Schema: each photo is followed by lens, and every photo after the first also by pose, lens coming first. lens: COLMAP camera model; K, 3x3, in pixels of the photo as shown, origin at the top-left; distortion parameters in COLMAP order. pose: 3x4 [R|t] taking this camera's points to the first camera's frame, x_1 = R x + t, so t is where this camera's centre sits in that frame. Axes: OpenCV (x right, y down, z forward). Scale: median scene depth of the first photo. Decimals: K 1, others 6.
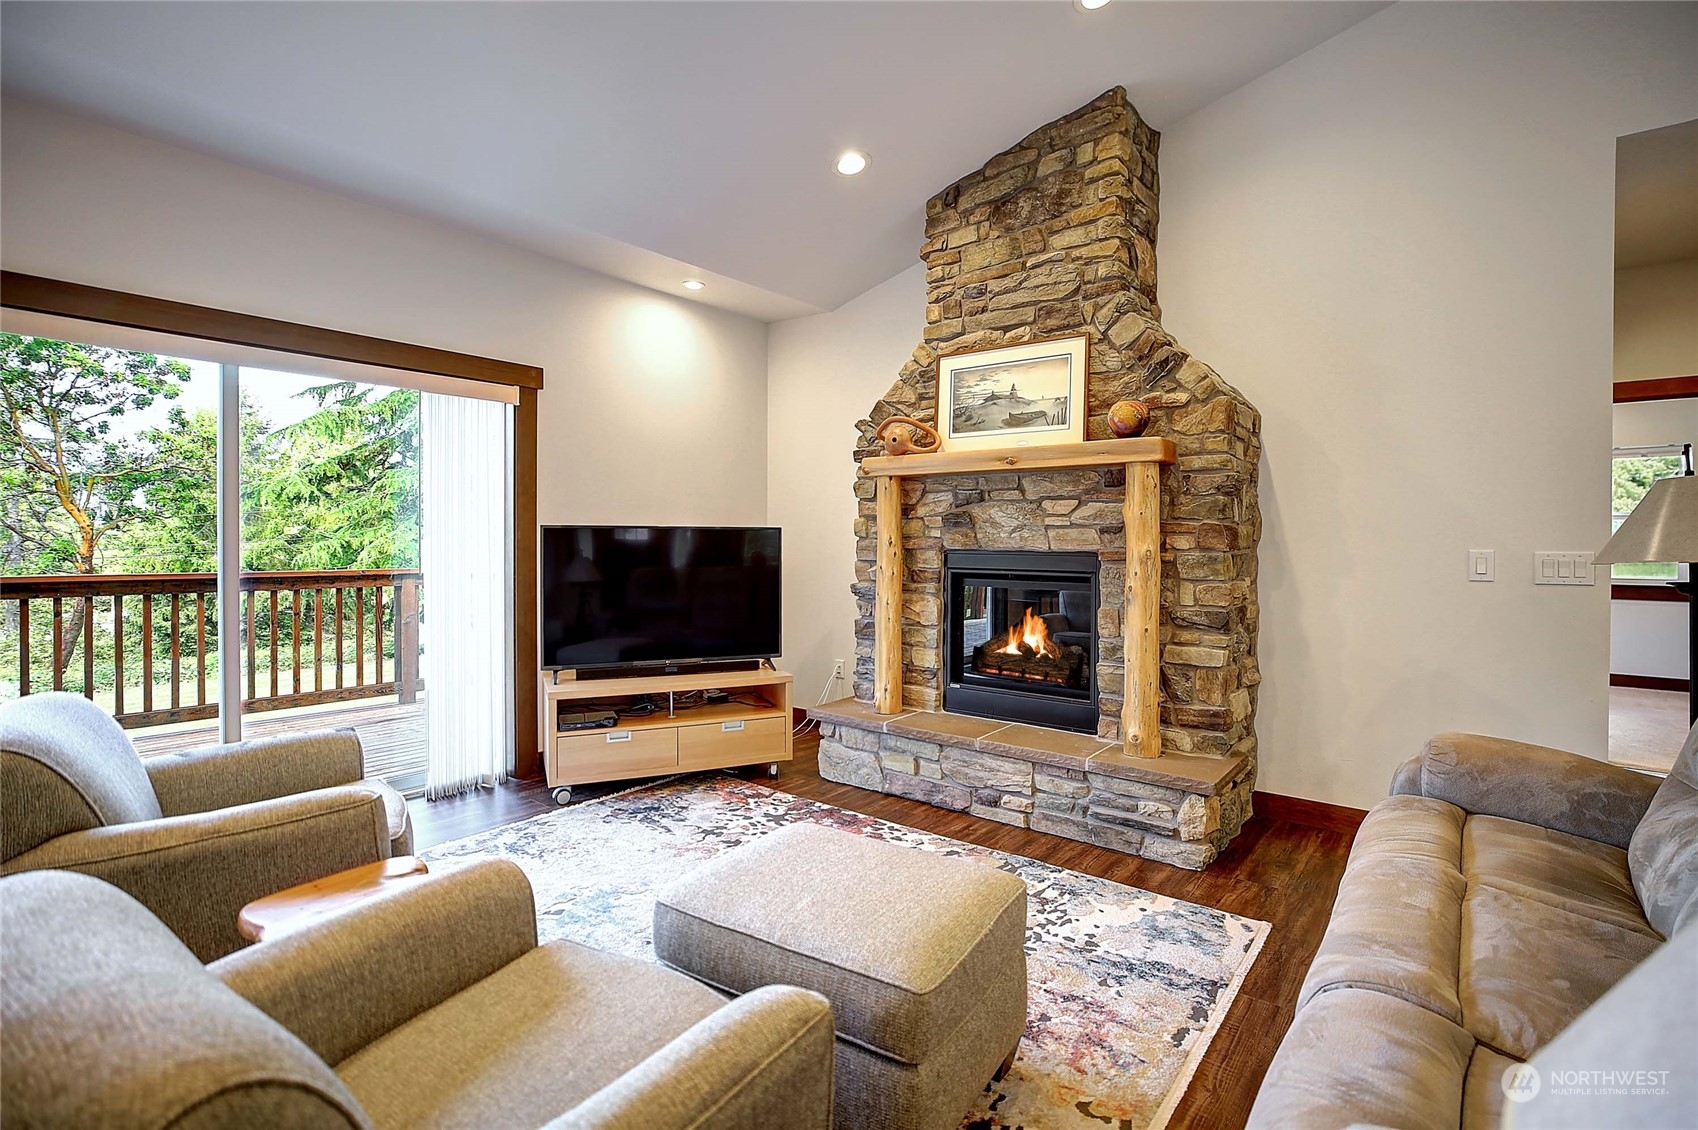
lens RADIAL K [[791.1, 0, 884.6], [0, 791.1, 542.4], [0, 0, 1]] dist [-0.024980, 0.007416]
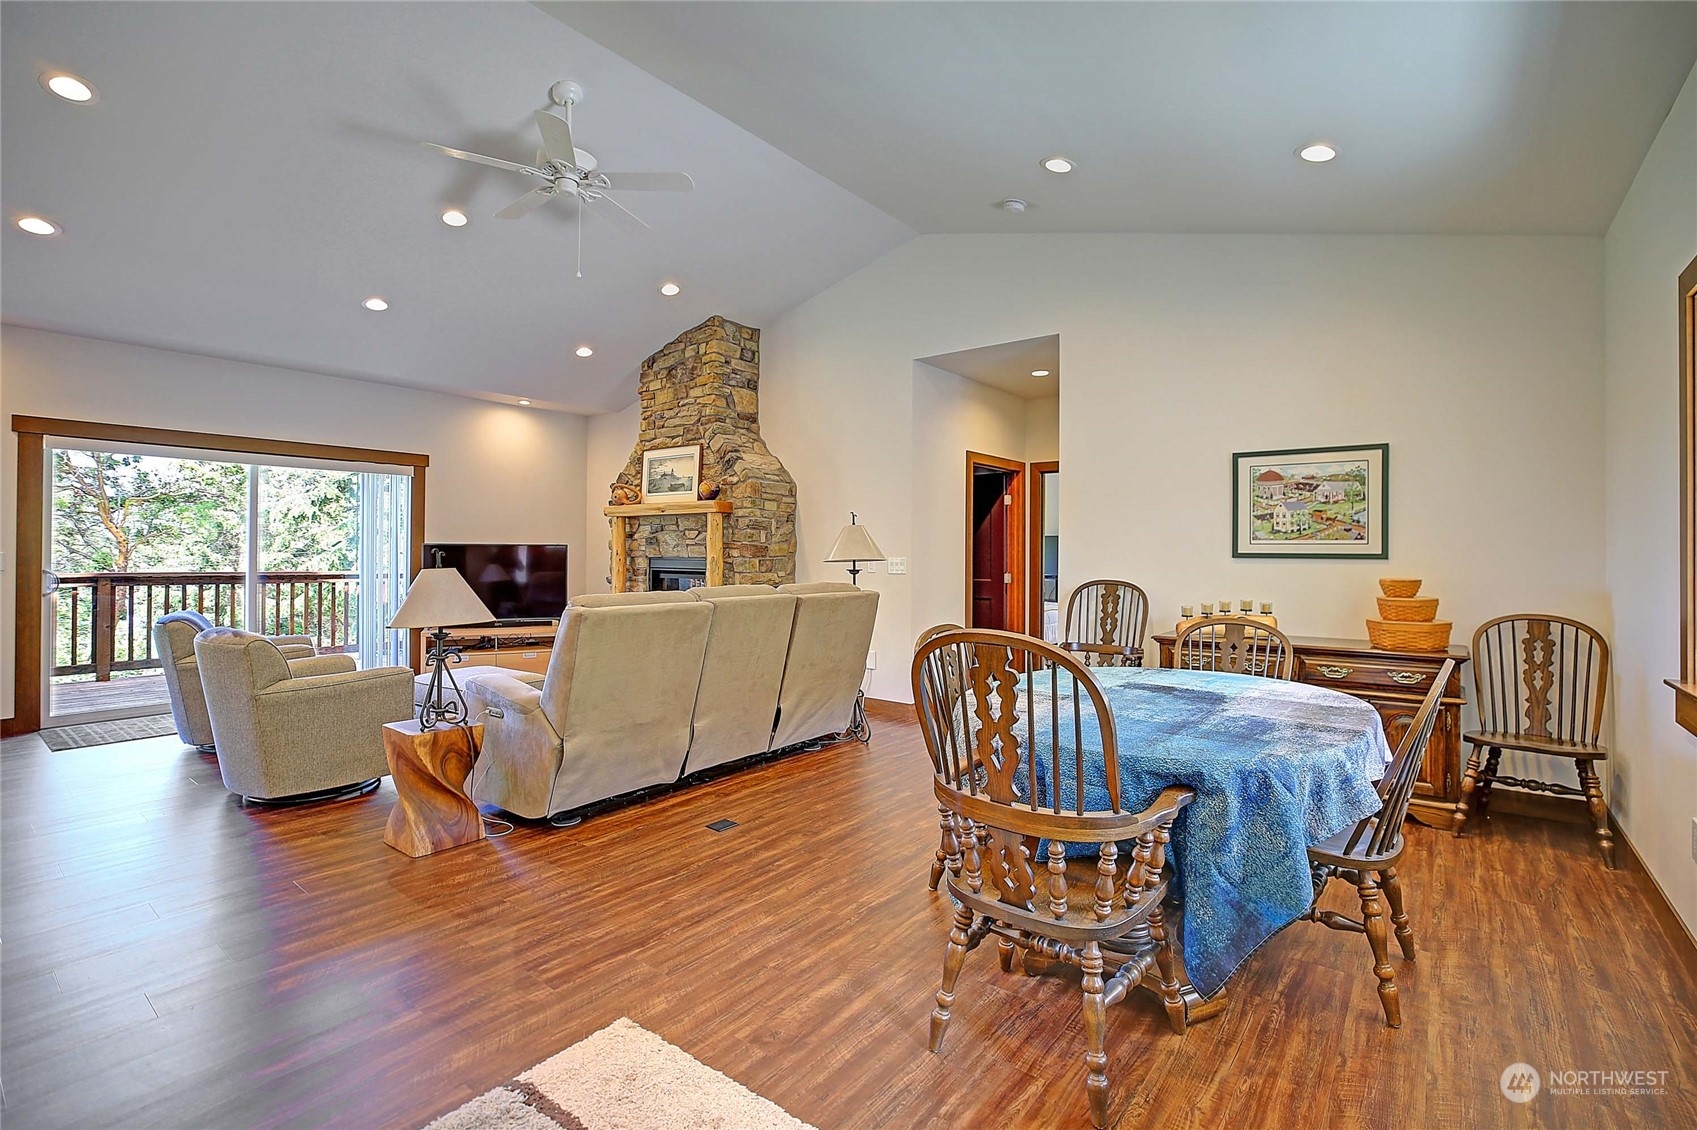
lens RADIAL K [[790.7, 0, 892.2], [0, 790.7, 551.9], [0, 0, 1]] dist [-0.024980, 0.007416]
pose [[0.999995, 0.003269, -0.000003, 0.642907], [-0.003269, 0.999954, -0.008976, 0.011015], [-0.000027, 0.008976, 0.999960, -0.810110]]
